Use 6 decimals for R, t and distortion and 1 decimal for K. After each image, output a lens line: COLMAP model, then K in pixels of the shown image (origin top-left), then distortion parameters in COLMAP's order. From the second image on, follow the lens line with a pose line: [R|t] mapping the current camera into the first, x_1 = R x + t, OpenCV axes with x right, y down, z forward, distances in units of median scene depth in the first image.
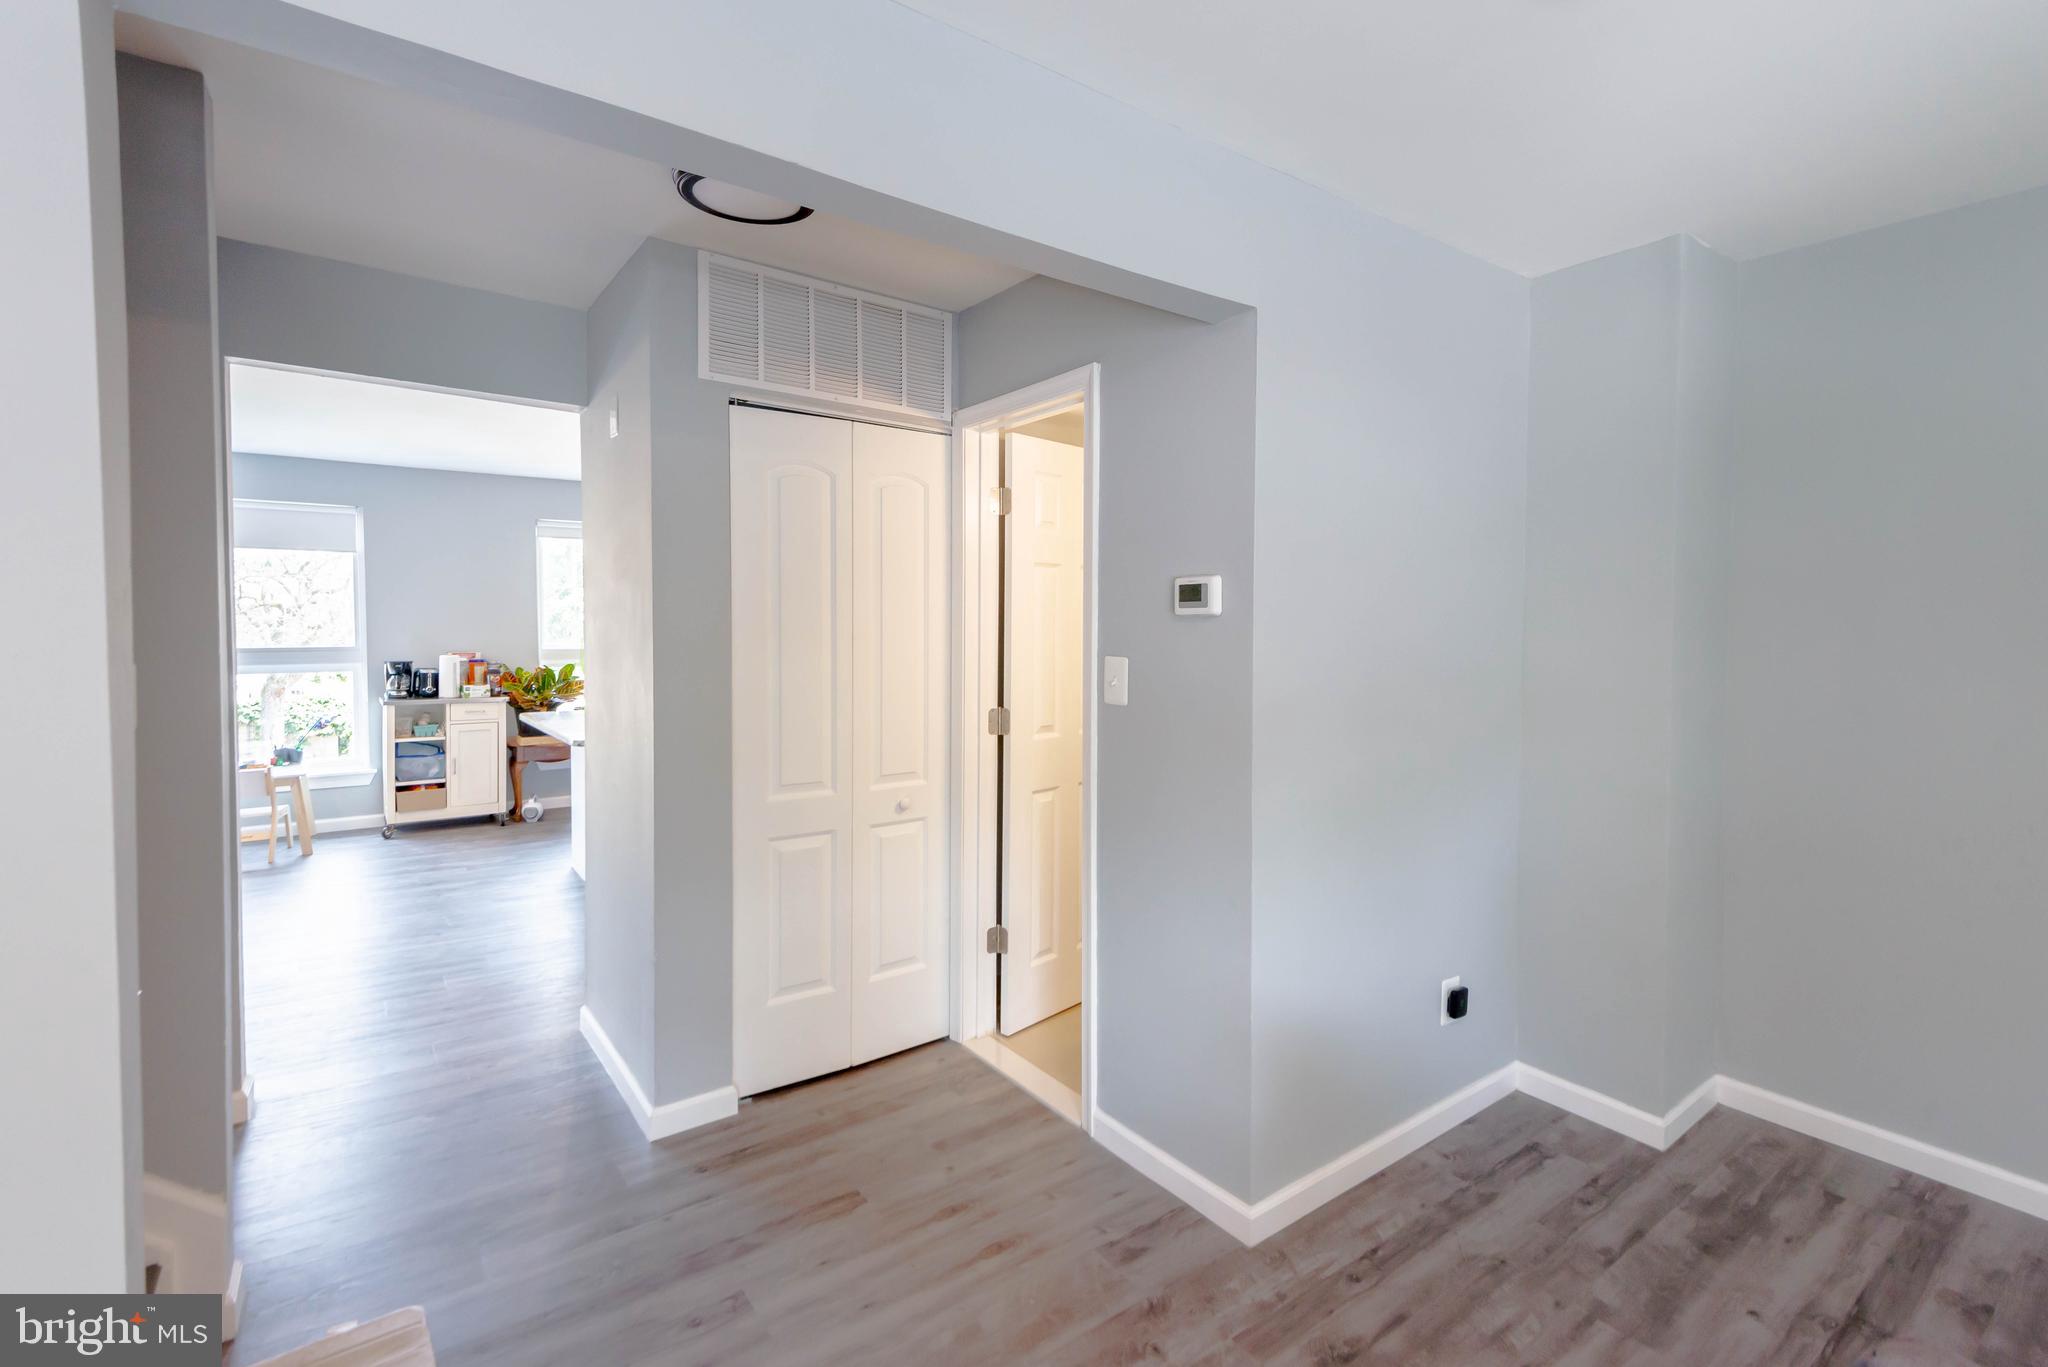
lens RADIAL K [[939.8, 0, 1044.0], [0, 939.8, 650.1], [0, 0, 1]] dist [0.031327, -0.017101]
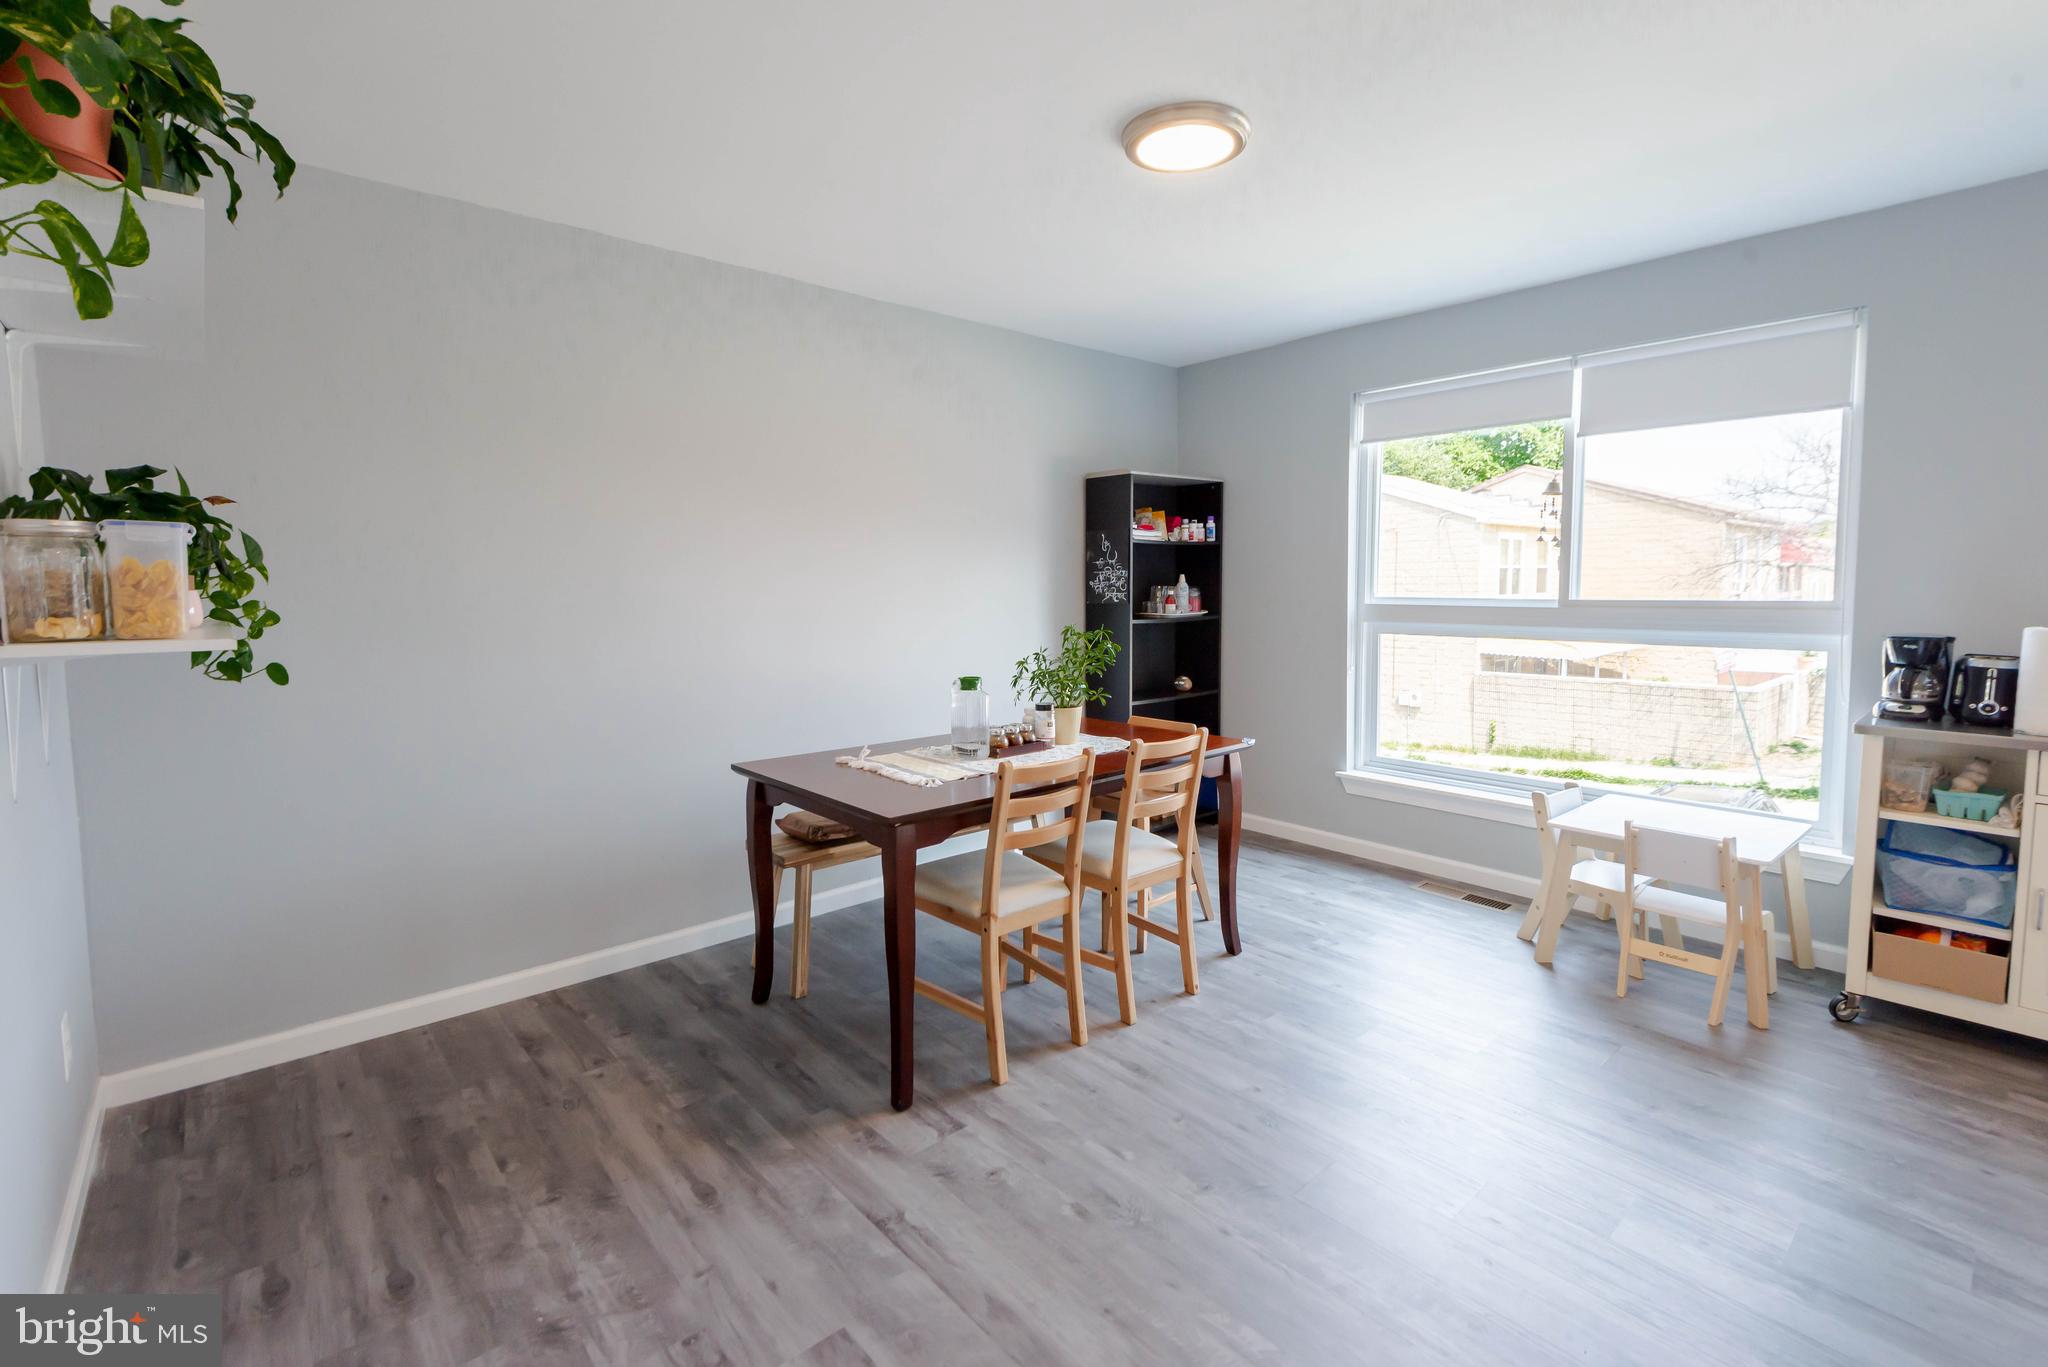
lens RADIAL K [[917.4, 0, 1028.4], [0, 917.4, 648.0], [0, 0, 1]] dist [0.033865, -0.018146]
pose [[0.080982, 0.067301, -0.994441, -0.558489], [-0.023391, 0.997571, 0.065608, -0.002517], [0.996441, 0.017948, 0.082360, 1.098511]]
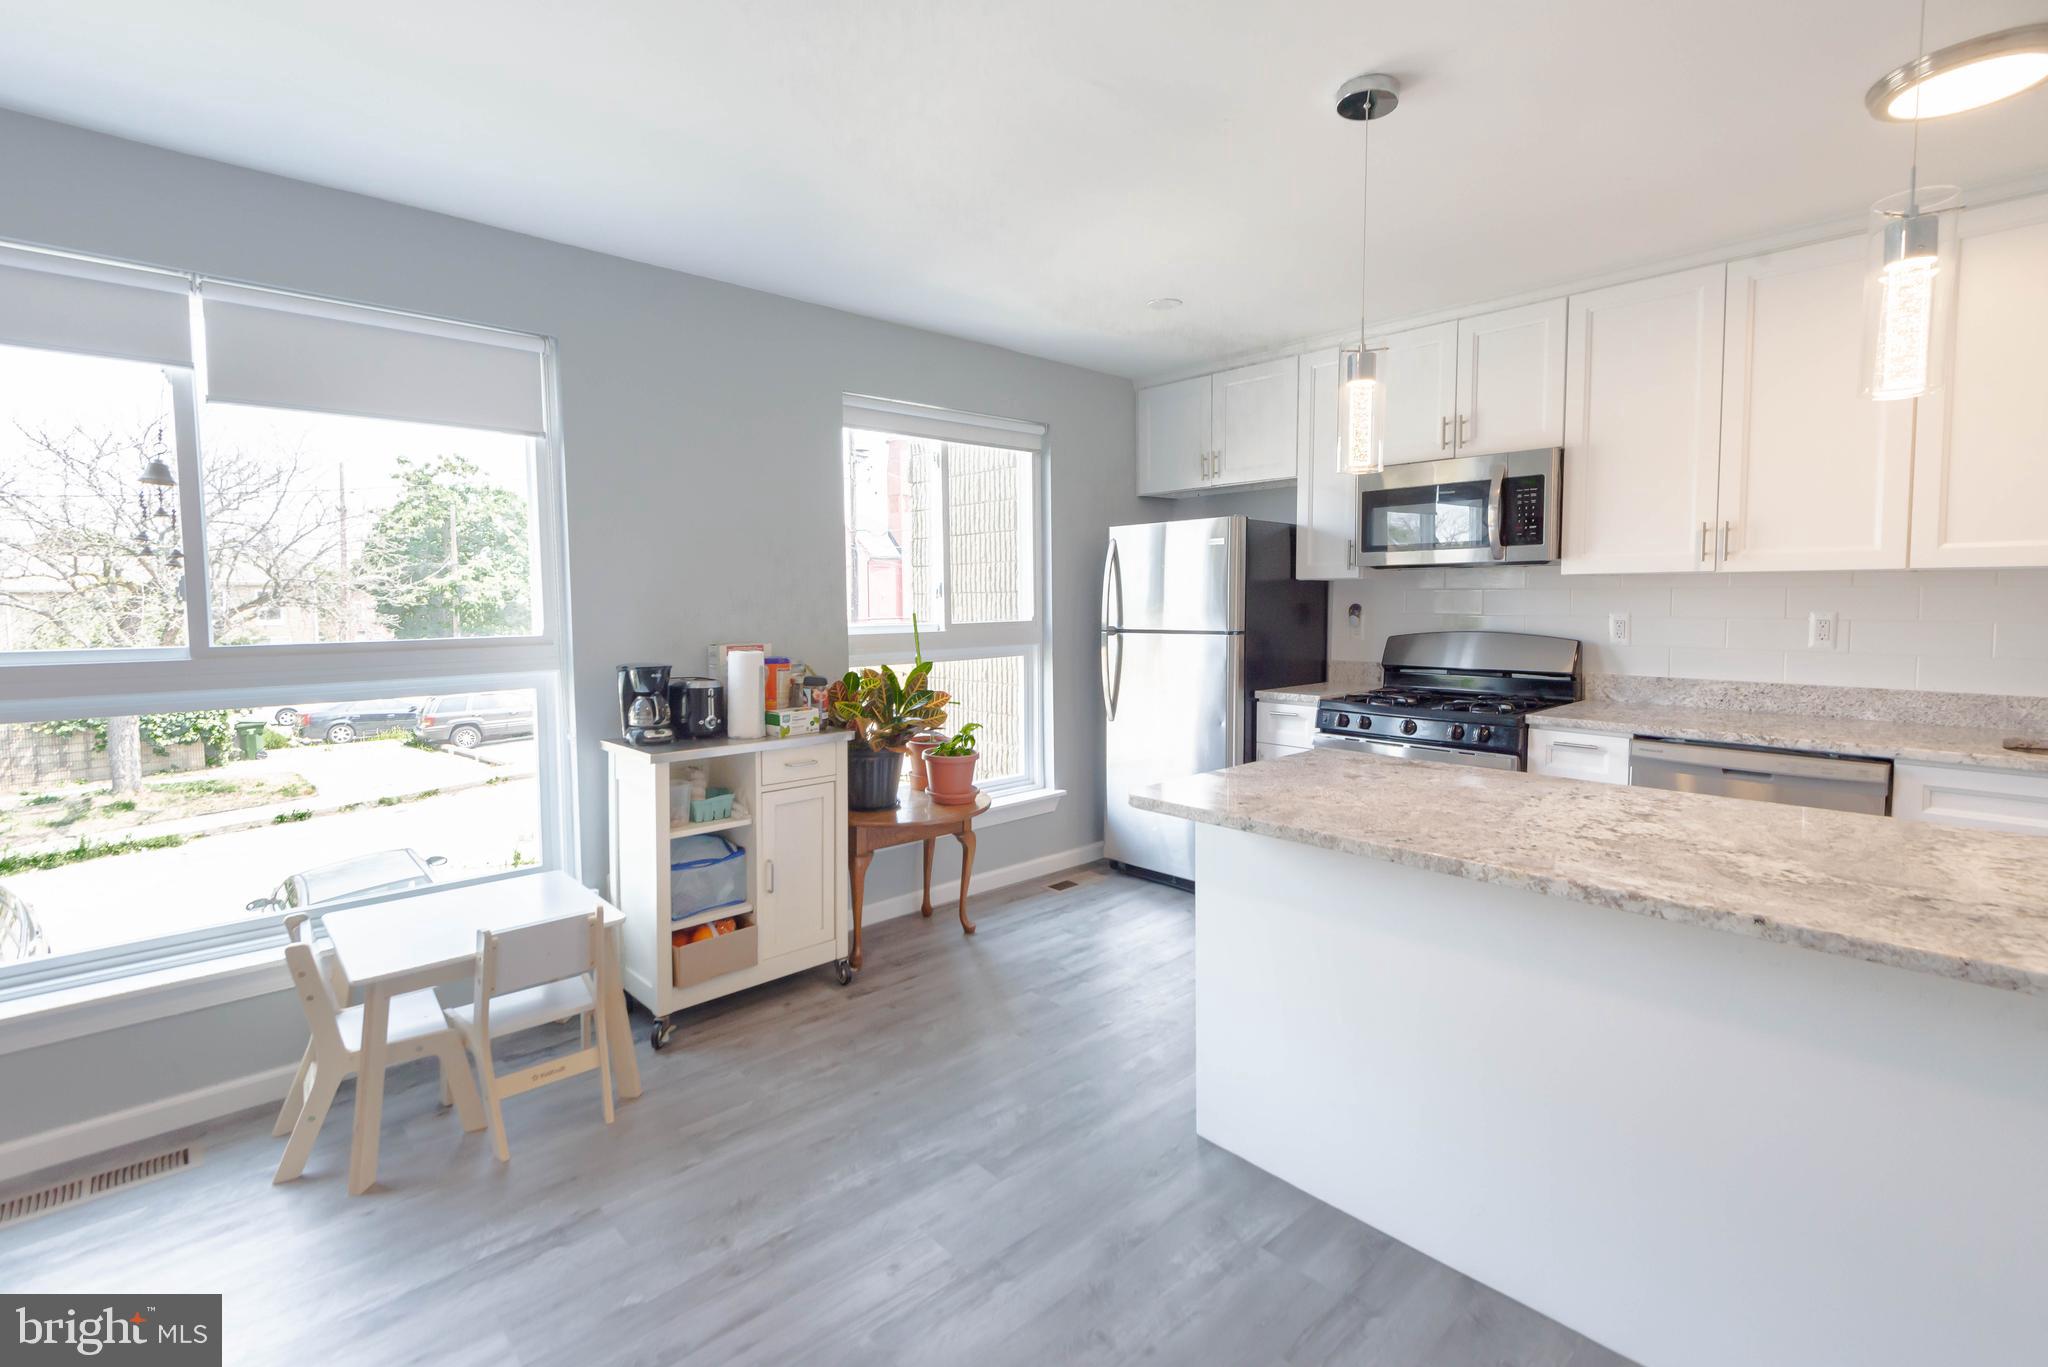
lens RADIAL K [[926.4, 0, 1032.4], [0, 926.4, 645.2], [0, 0, 1]] dist [0.031069, -0.016839]
pose [[0.993537, -0.016308, 0.112334, -1.074067], [0.014047, 0.999683, 0.020889, -0.010585], [-0.112639, -0.019176, 0.993451, 1.022038]]
